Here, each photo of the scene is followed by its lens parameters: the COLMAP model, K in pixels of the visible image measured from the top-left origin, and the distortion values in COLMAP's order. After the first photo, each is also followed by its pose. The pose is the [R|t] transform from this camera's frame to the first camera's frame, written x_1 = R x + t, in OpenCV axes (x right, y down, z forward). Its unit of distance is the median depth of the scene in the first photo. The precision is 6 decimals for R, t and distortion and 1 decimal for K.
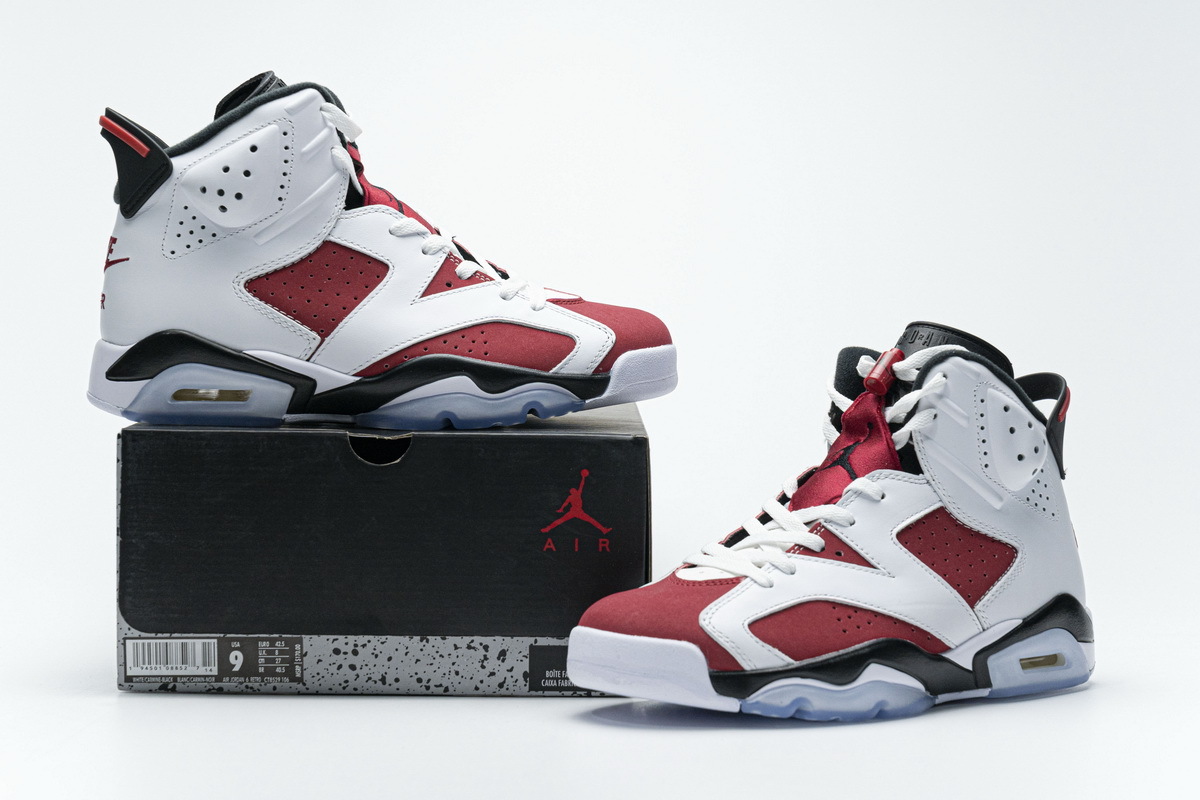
lens RADIAL K [[2031.7, 0, 600.0], [0, 2031.7, 400.0], [0, 0, 1]] dist [-0.014494, -0.062059]
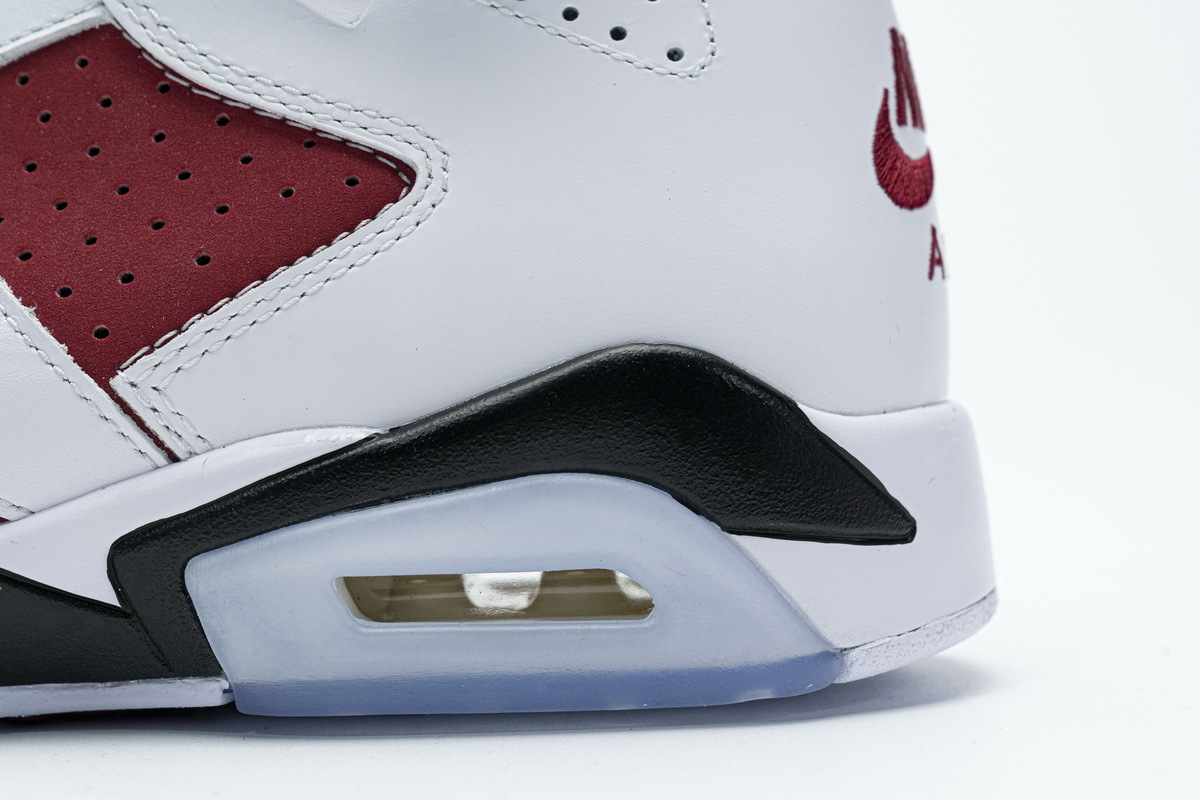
lens RADIAL K [[2282.1, 0, 600.0], [0, 2282.1, 400.0], [0, 0, 1]] dist [-0.004199, -0.047704]
pose [[0.793100, -0.002327, -0.609086, 0.422869], [0.022214, 0.999438, 0.025107, 0.100030], [0.608686, -0.033443, 0.792706, 0.802623]]
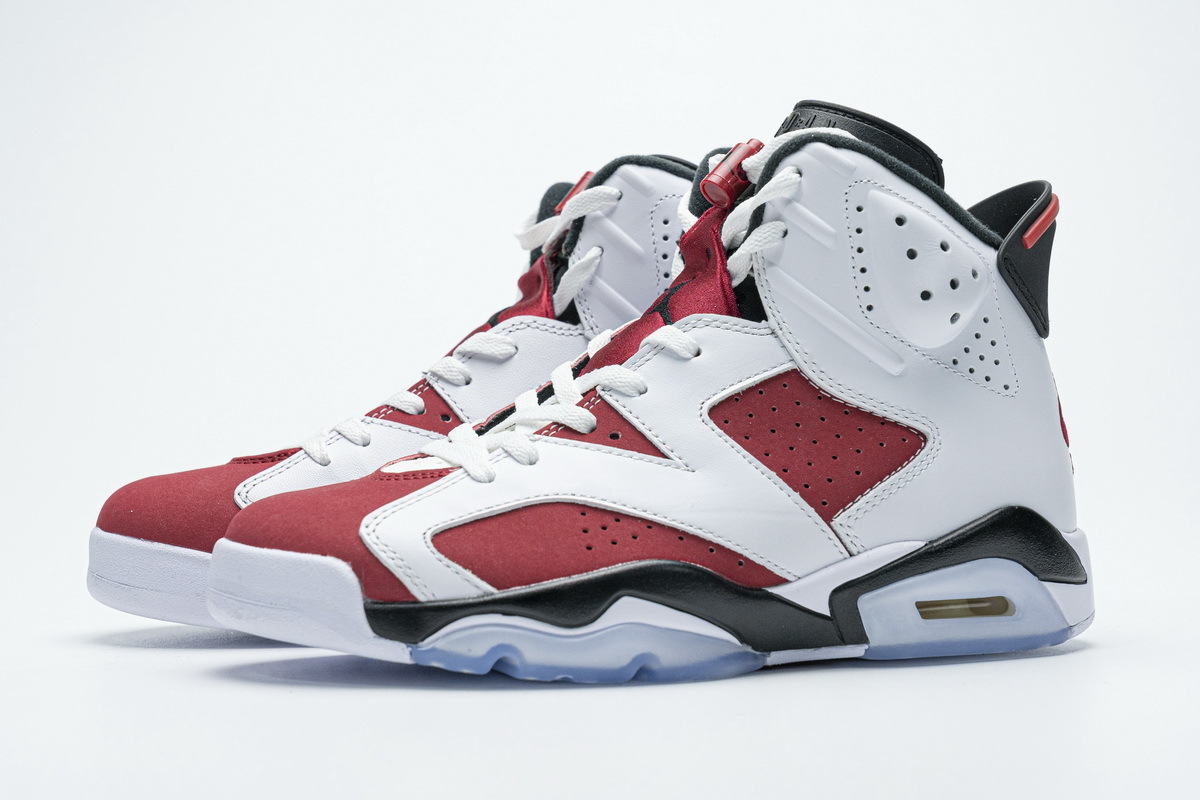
lens RADIAL K [[2282.1, 0, 600.0], [0, 2282.1, 400.0], [0, 0, 1]] dist [-0.004199, -0.047704]
pose [[0.969437, -0.005640, -0.245277, 0.294440], [0.007611, 0.999946, 0.007086, 0.057822], [0.245224, -0.008736, 0.969427, 0.267343]]
